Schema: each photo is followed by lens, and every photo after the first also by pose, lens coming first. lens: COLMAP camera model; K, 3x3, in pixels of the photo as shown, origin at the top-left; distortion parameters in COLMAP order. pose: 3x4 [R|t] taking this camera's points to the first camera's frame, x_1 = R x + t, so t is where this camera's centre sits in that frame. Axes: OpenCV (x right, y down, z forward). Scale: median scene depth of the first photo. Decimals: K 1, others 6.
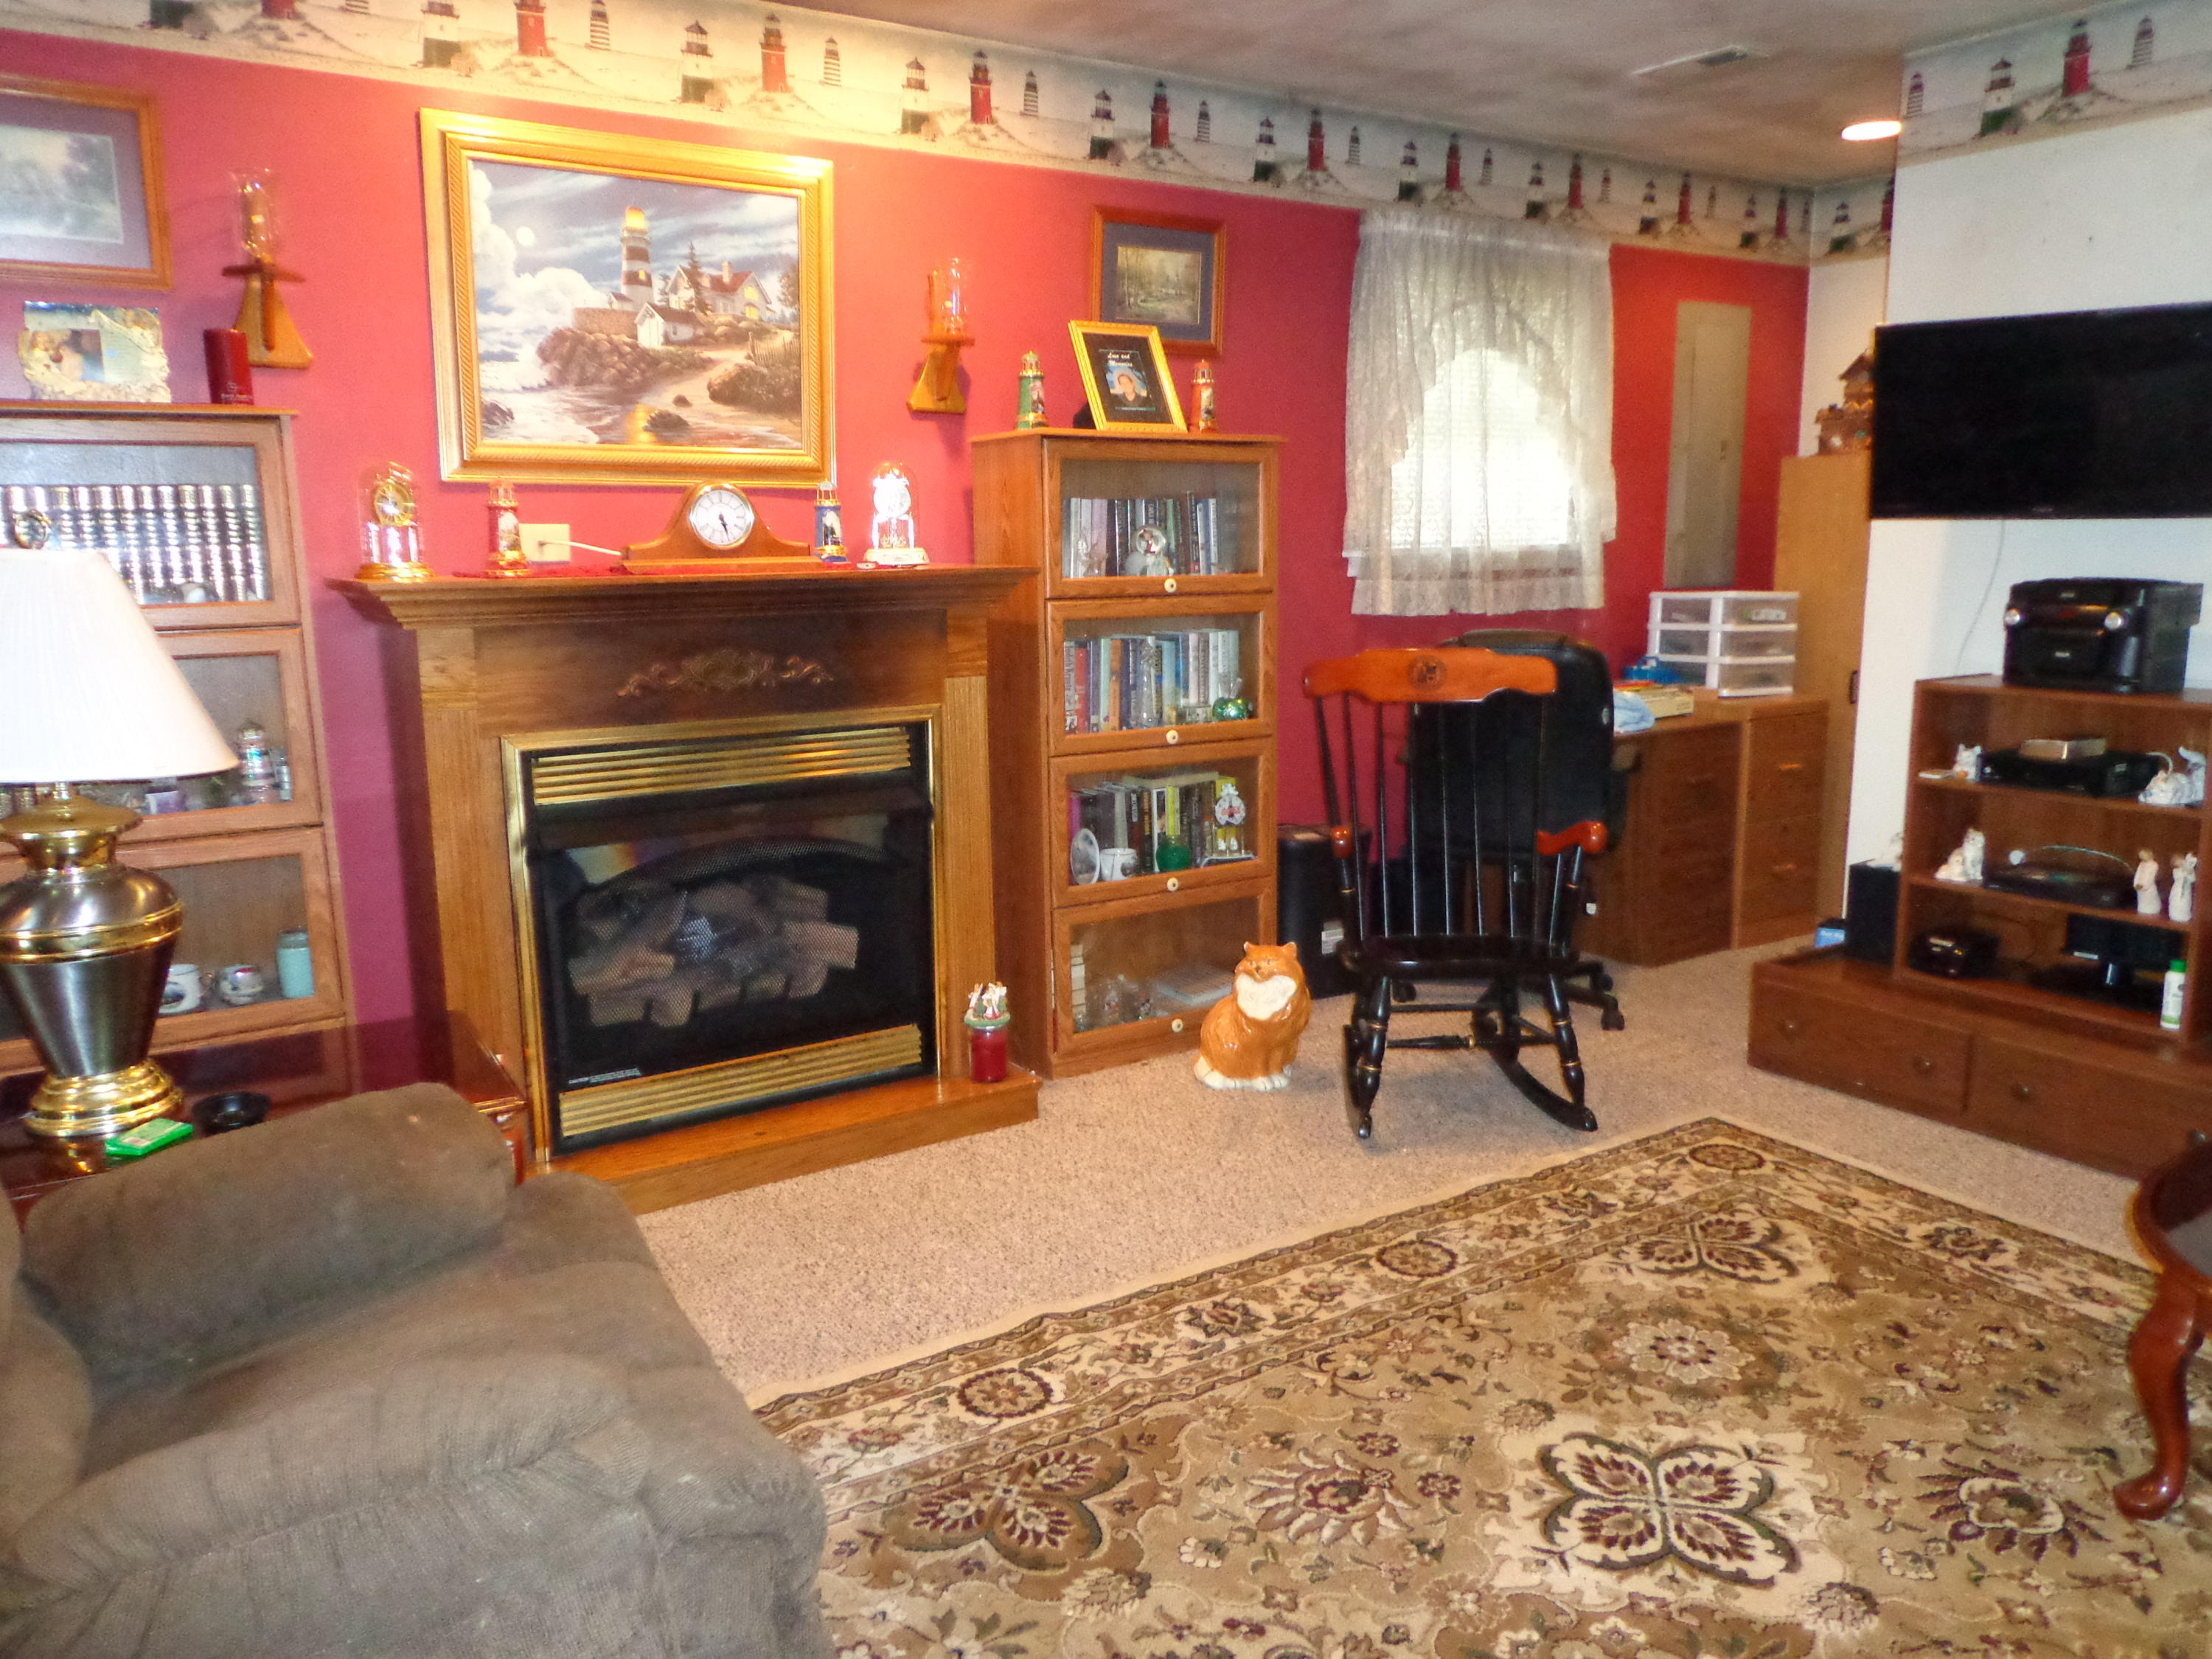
lens RADIAL K [[1646.0, 0, 1106.0], [0, 1646.0, 829.5], [0, 0, 1]] dist [-0.003428, 0.021703]
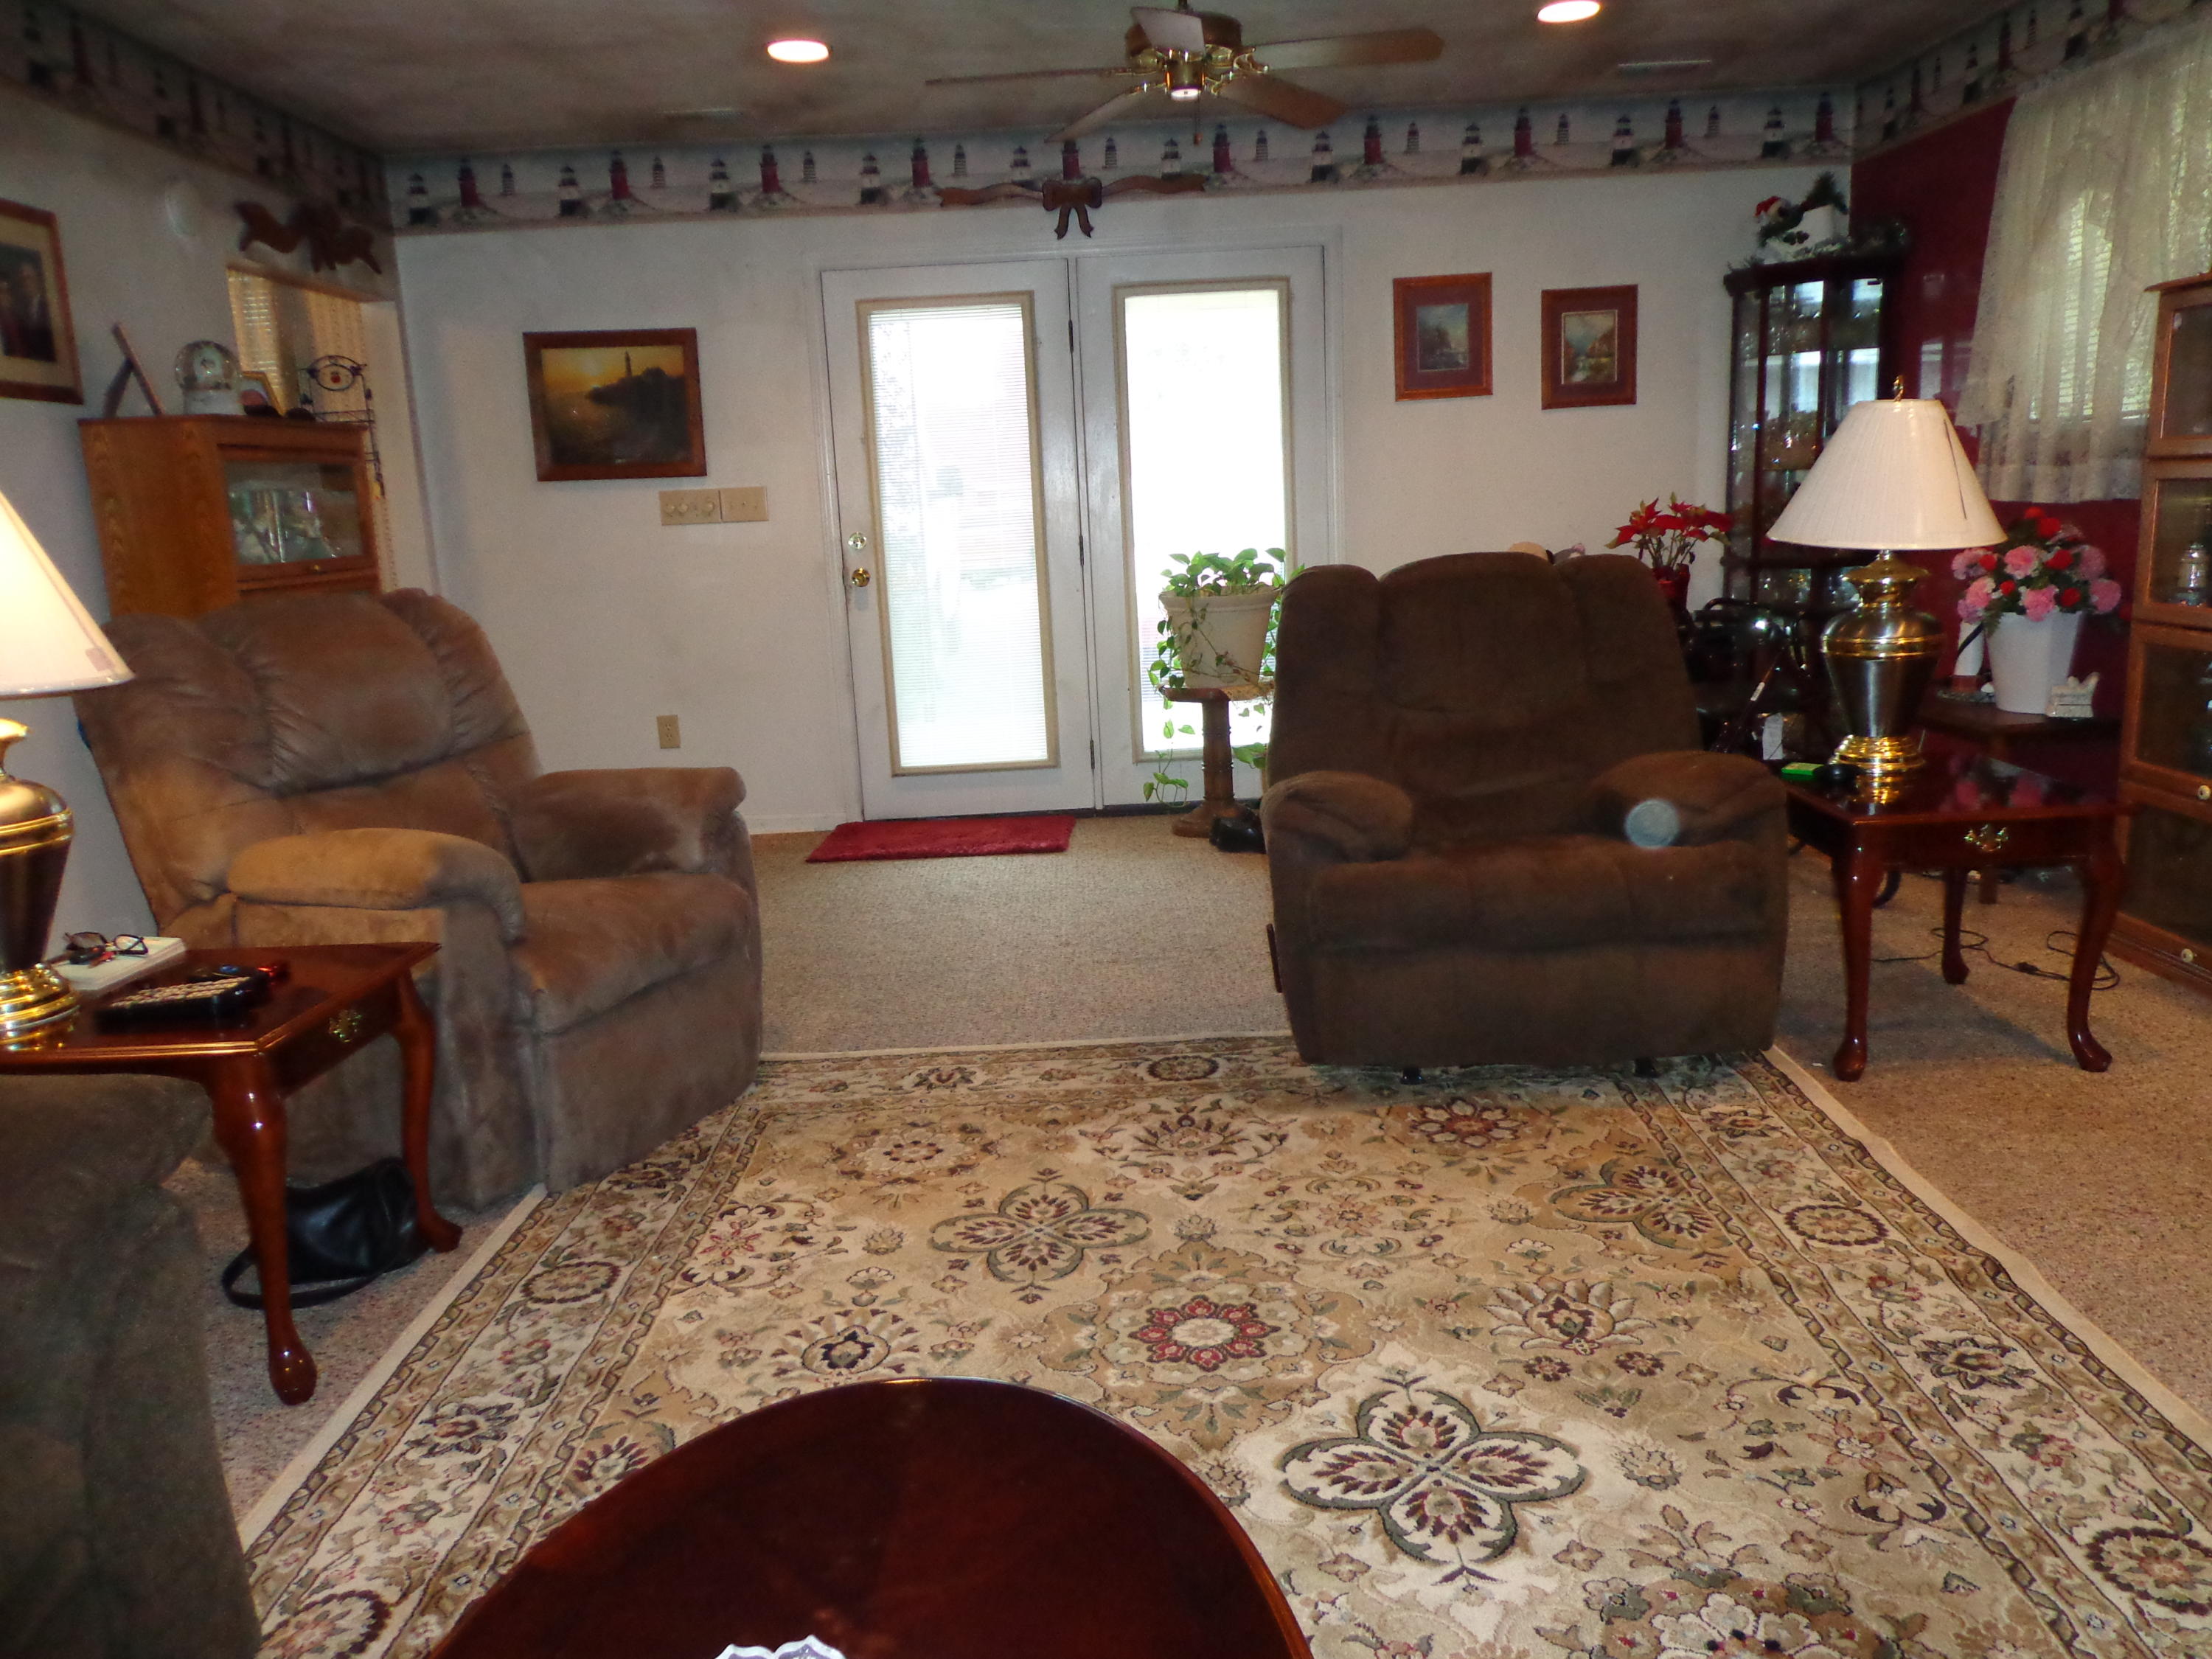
lens RADIAL K [[1630.2, 0, 1134.6], [0, 1630.2, 816.8], [0, 0, 1]] dist [-0.003475, 0.000658]
pose [[-0.530647, 0.204136, -0.822644, 0.660902], [-0.098647, 0.949094, 0.299147, -0.109605], [0.841833, 0.239893, -0.483497, 0.738033]]
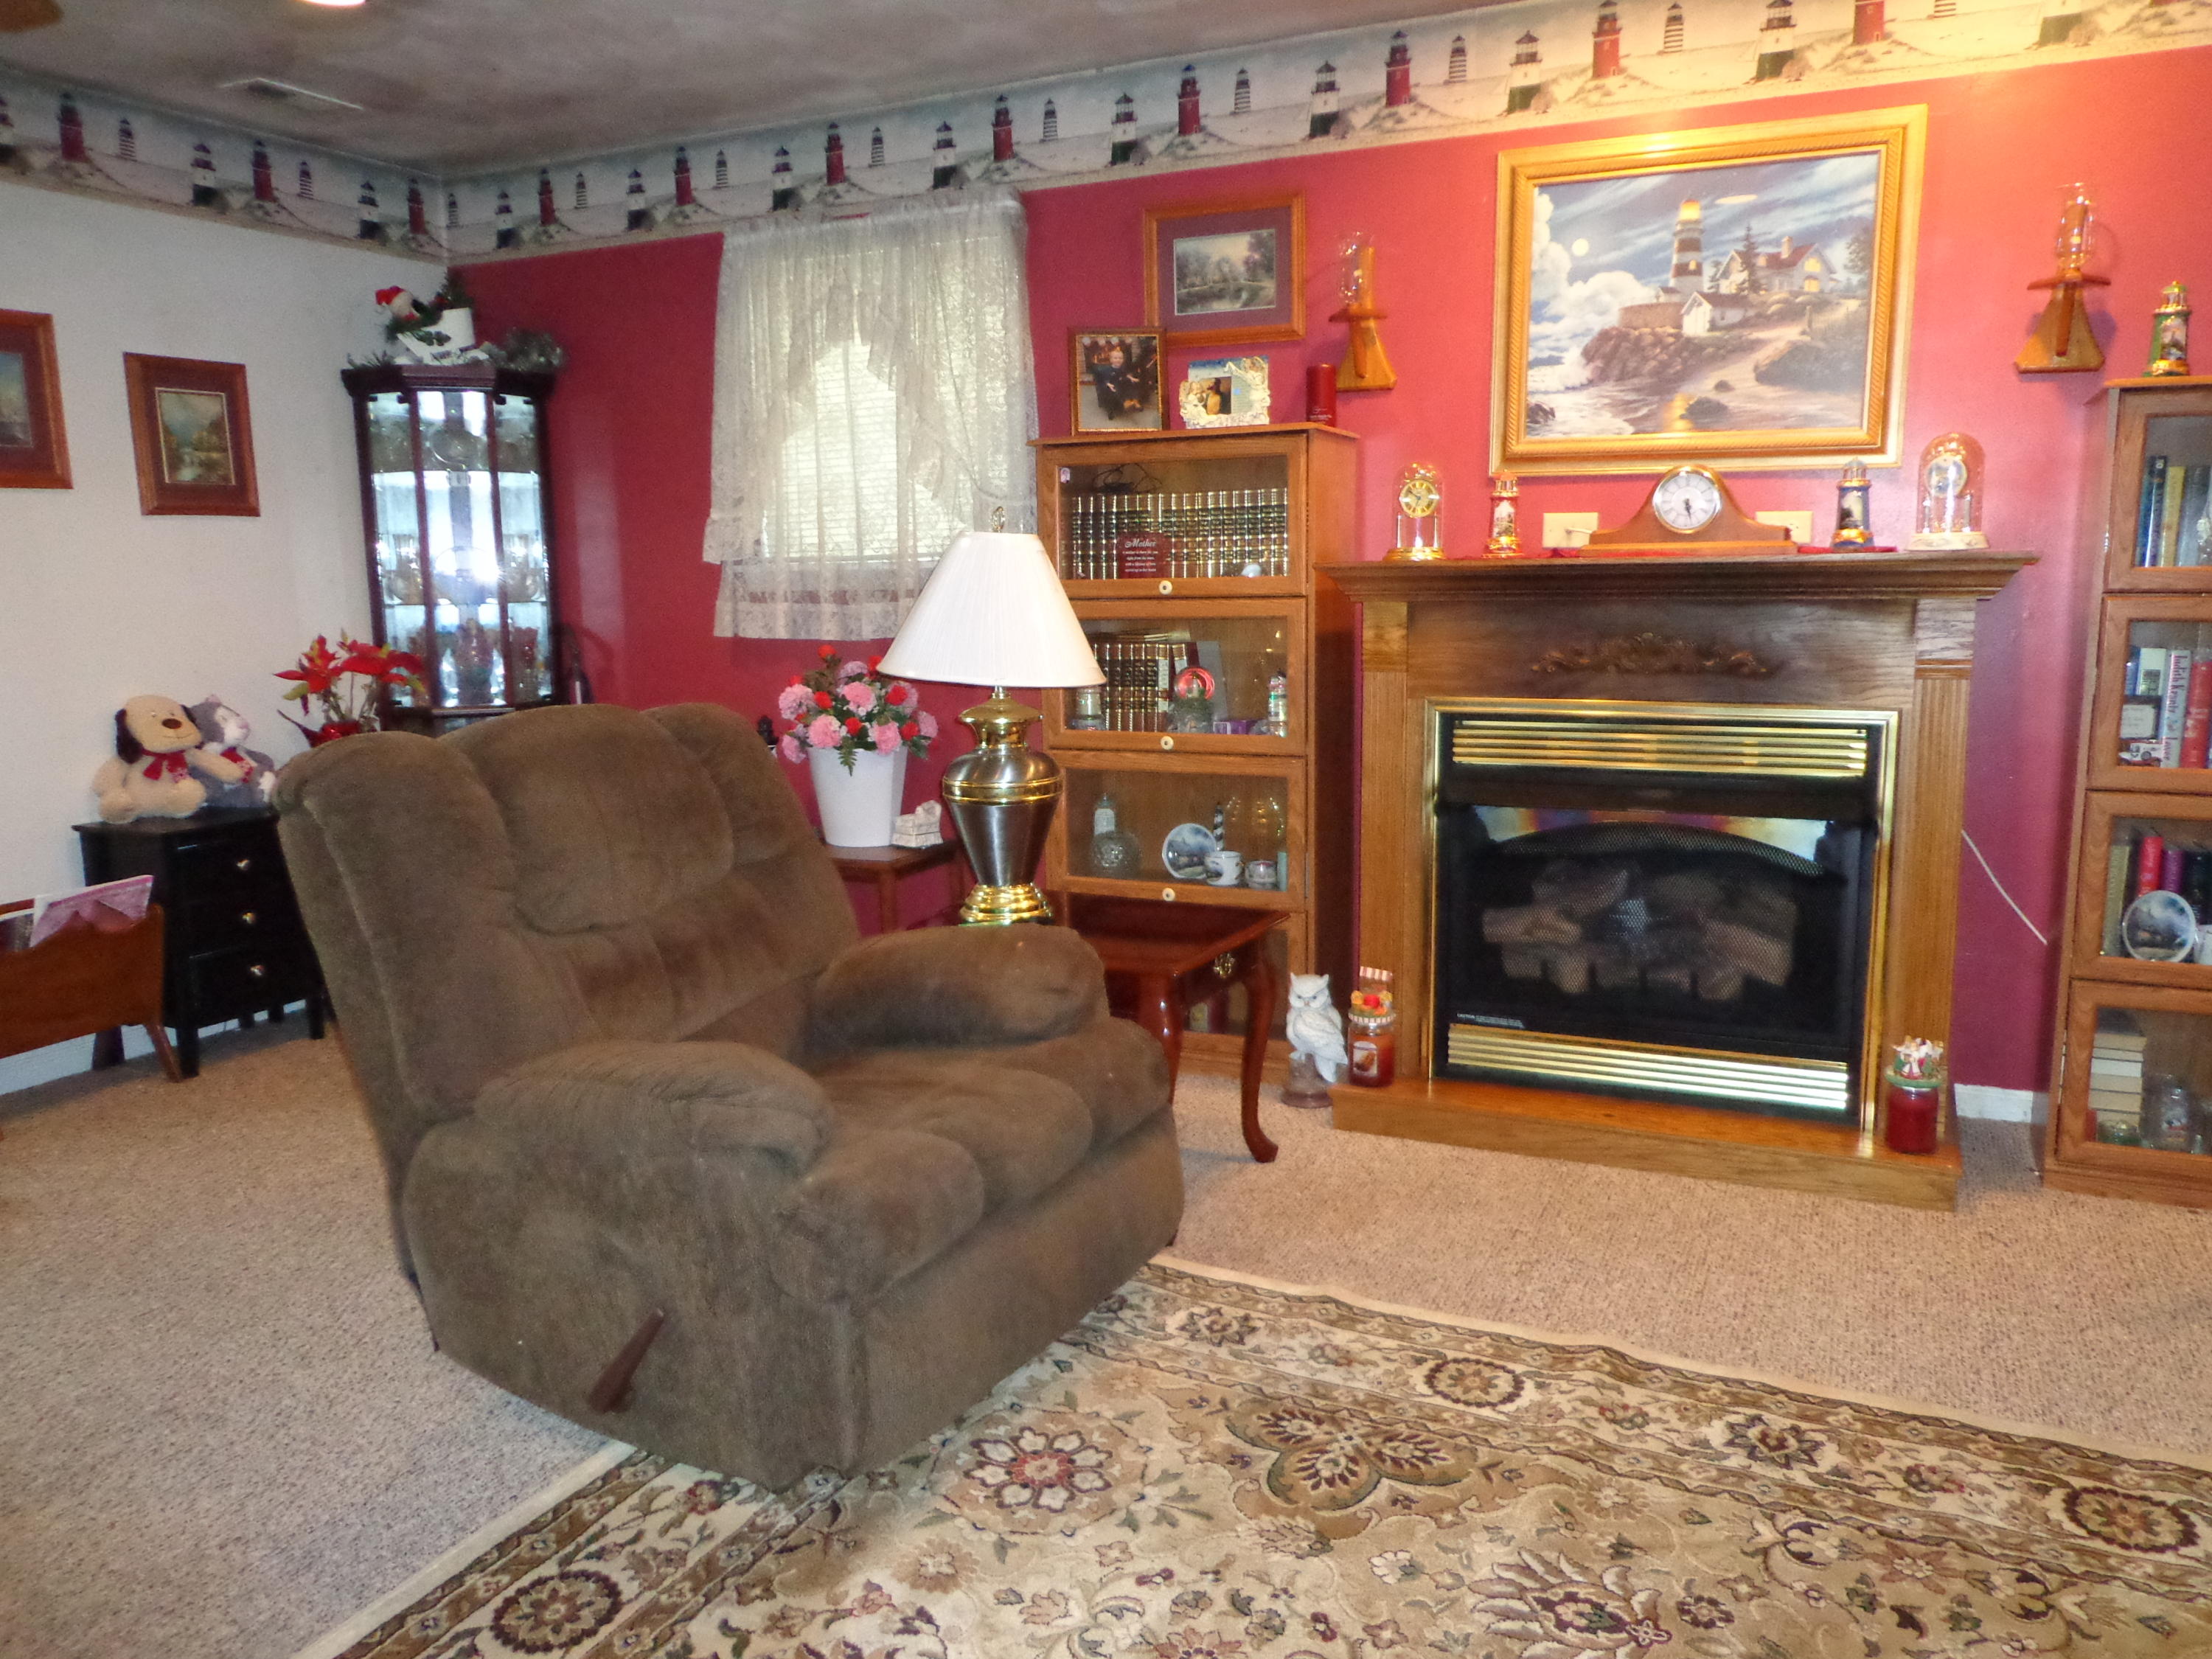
lens RADIAL K [[1620.4, 0, 1106.0], [0, 1620.4, 829.5], [0, 0, 1]] dist [-0.009870, 0.006351]
pose [[0.514453, 0.142154, -0.845654, 0.413397], [-0.146717, 0.986214, 0.076527, -0.016620], [0.844874, 0.084703, 0.528217, 0.193116]]
